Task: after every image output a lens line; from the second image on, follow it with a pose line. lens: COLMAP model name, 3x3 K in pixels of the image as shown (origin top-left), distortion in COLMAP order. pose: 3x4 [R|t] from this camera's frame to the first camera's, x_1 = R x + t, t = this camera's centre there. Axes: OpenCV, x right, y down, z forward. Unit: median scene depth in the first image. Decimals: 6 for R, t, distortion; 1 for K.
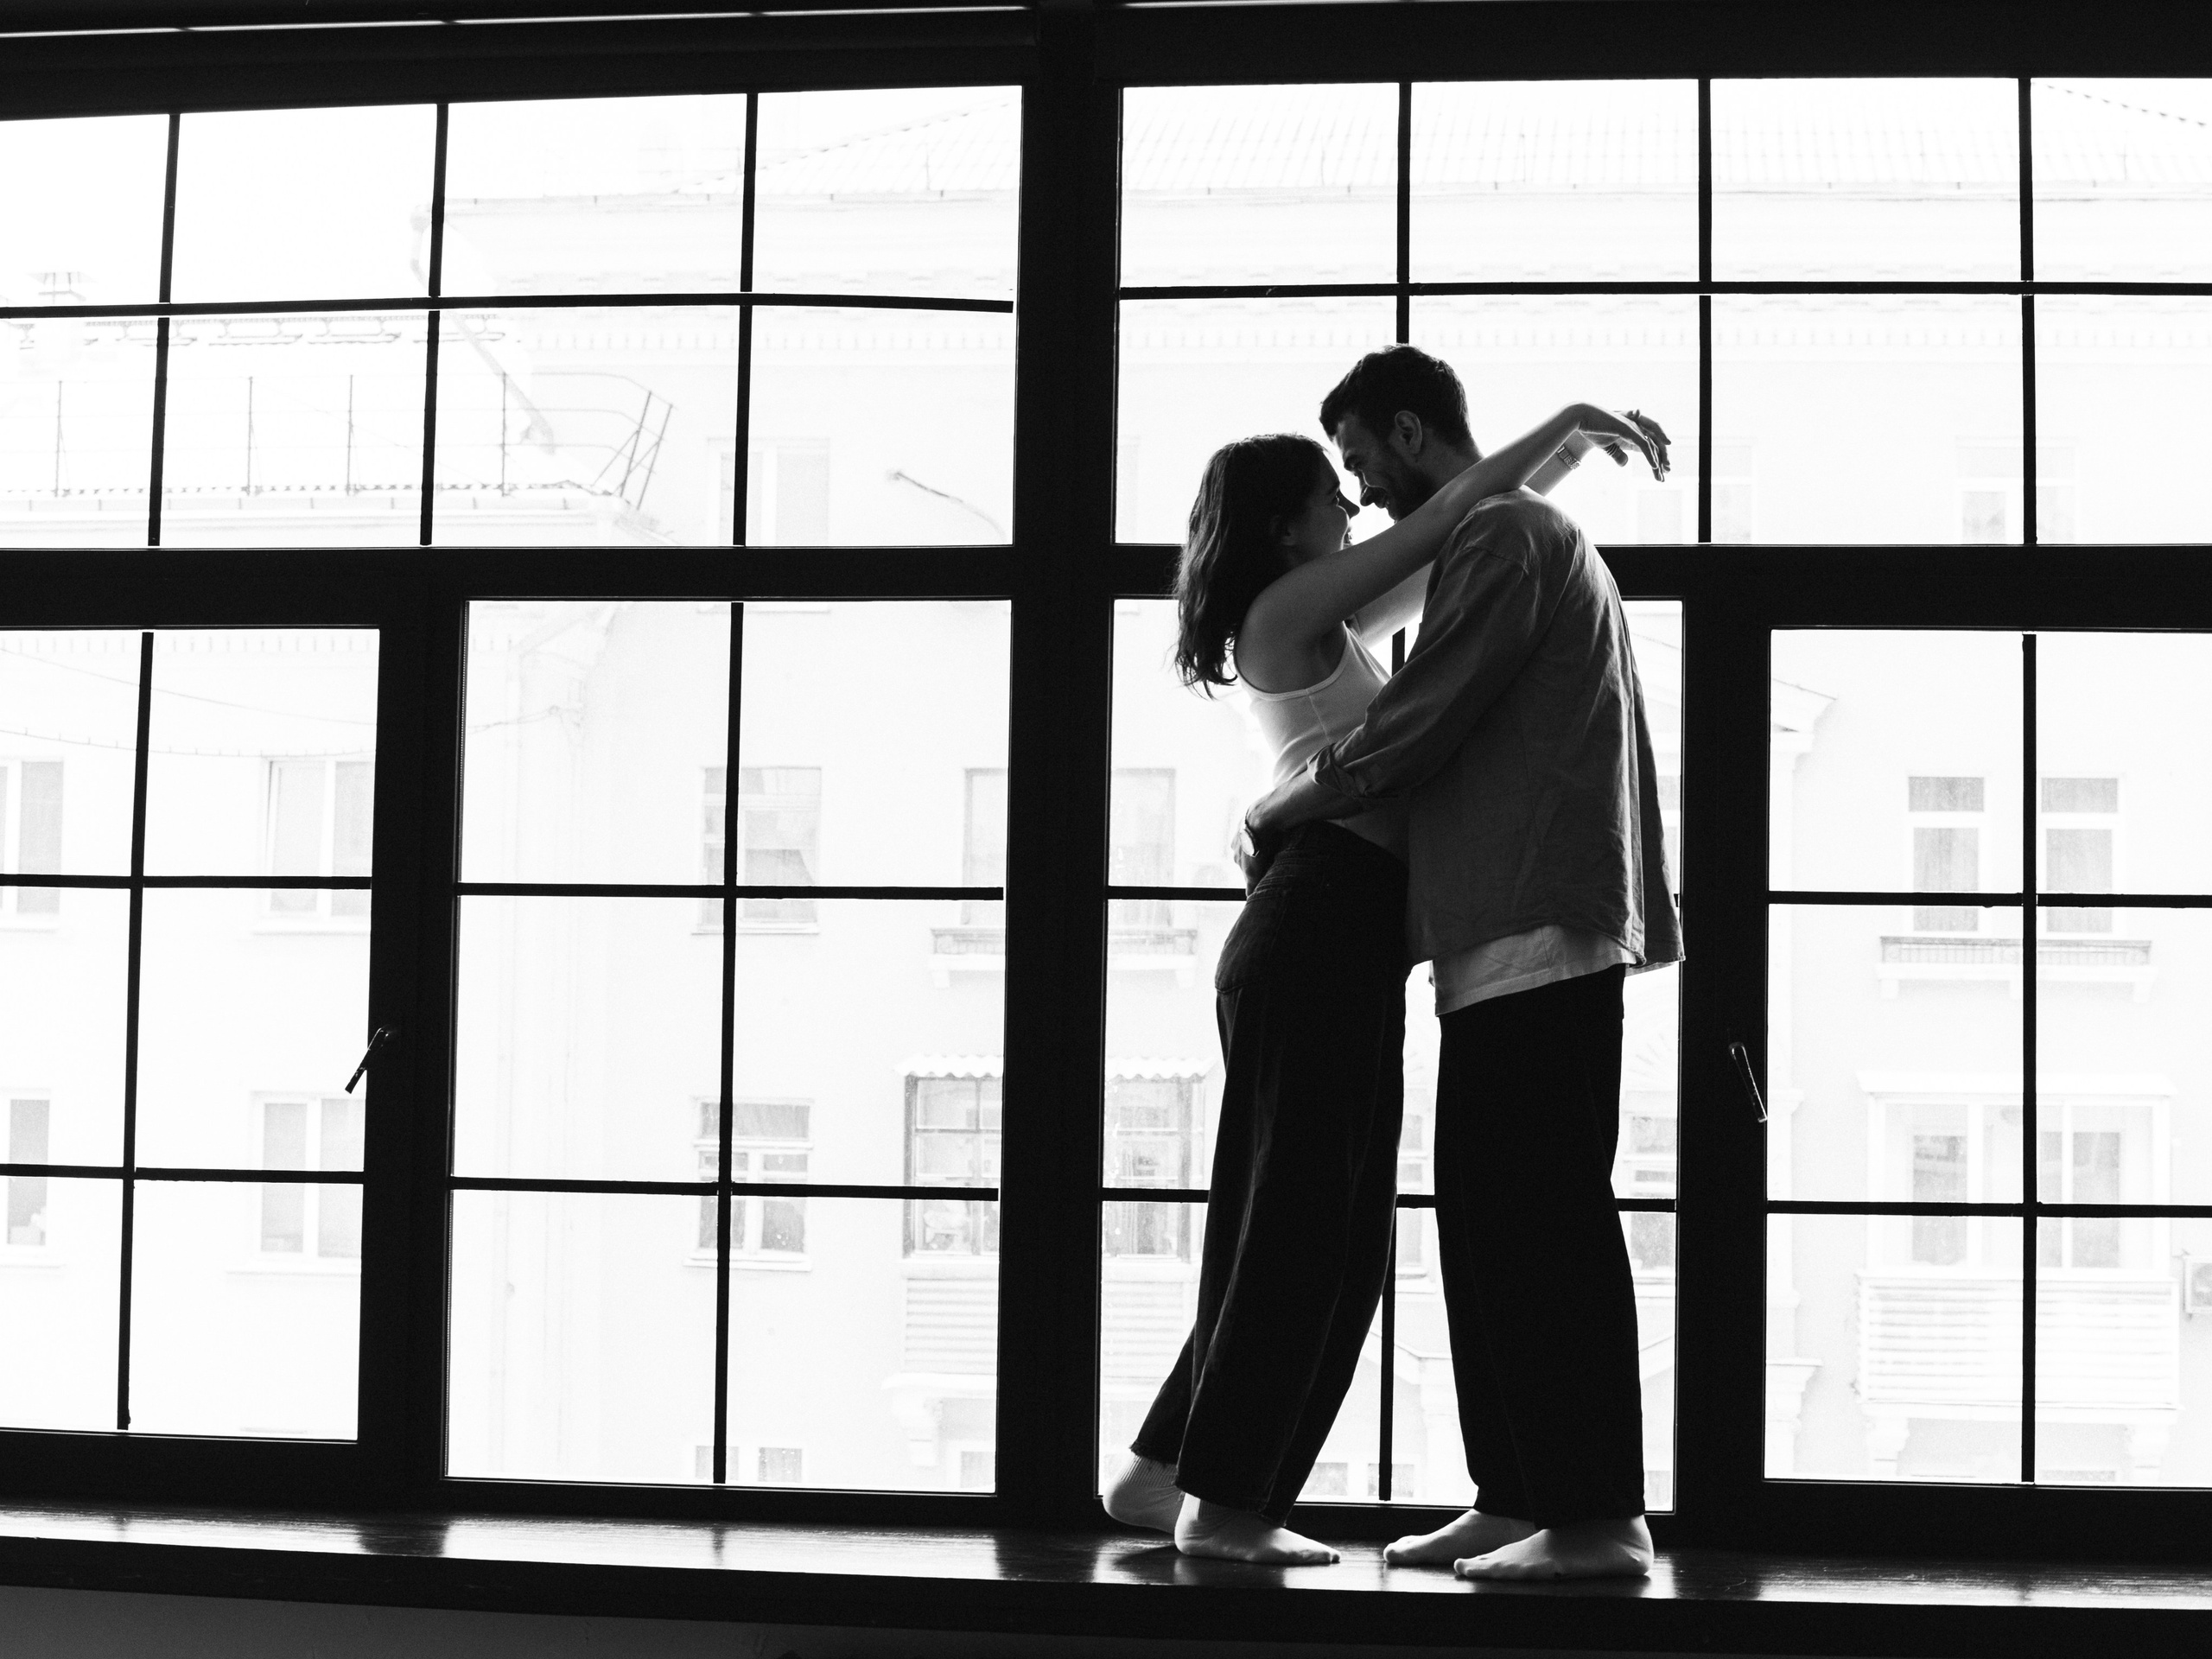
lens RADIAL K [[4079.9, 0, 1232.6], [0, 4079.9, 830.6], [0, 0, 1]] dist [-0.133868, -0.372916]
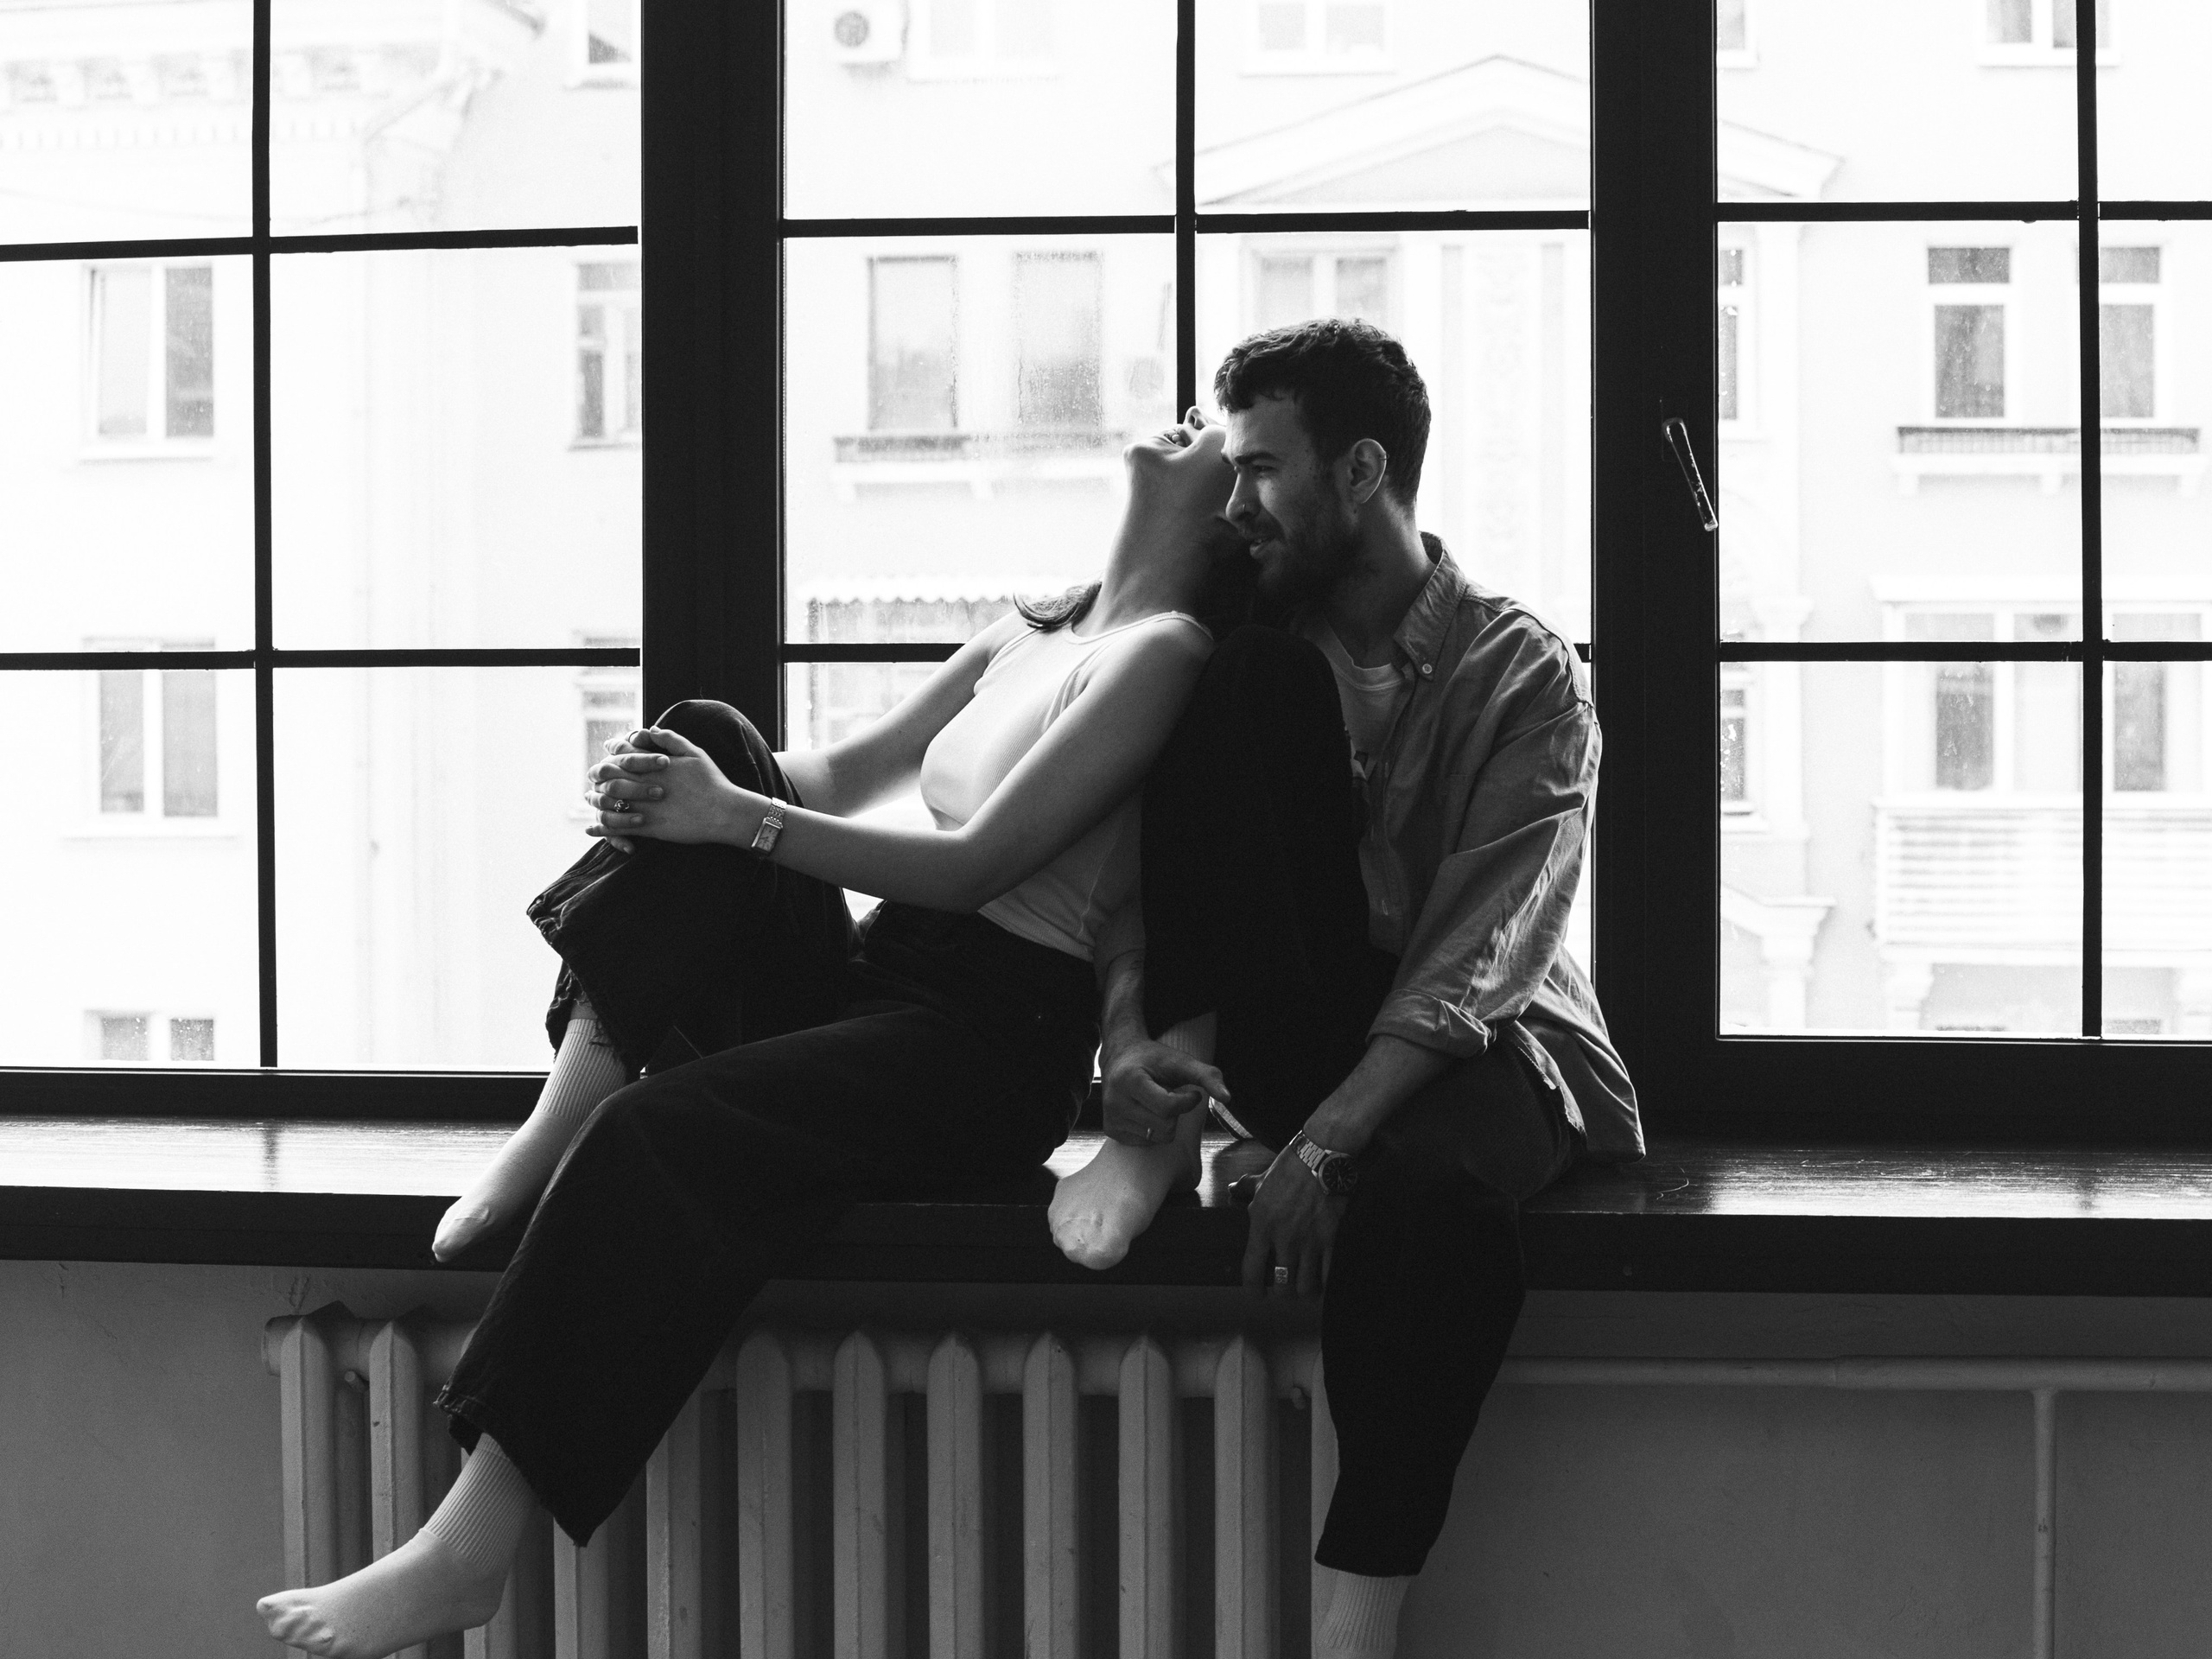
lens RADIAL K [[4453.0, 0, 1074.5], [0, 4453.0, 826.3], [0, 0, 1]] dist [-0.187865, -0.082698]
pose [[0.999460, -0.018114, -0.027400, 0.039075], [0.021009, 0.993779, 0.109374, 0.035089], [0.025248, -0.109890, 0.993623, 0.223683]]
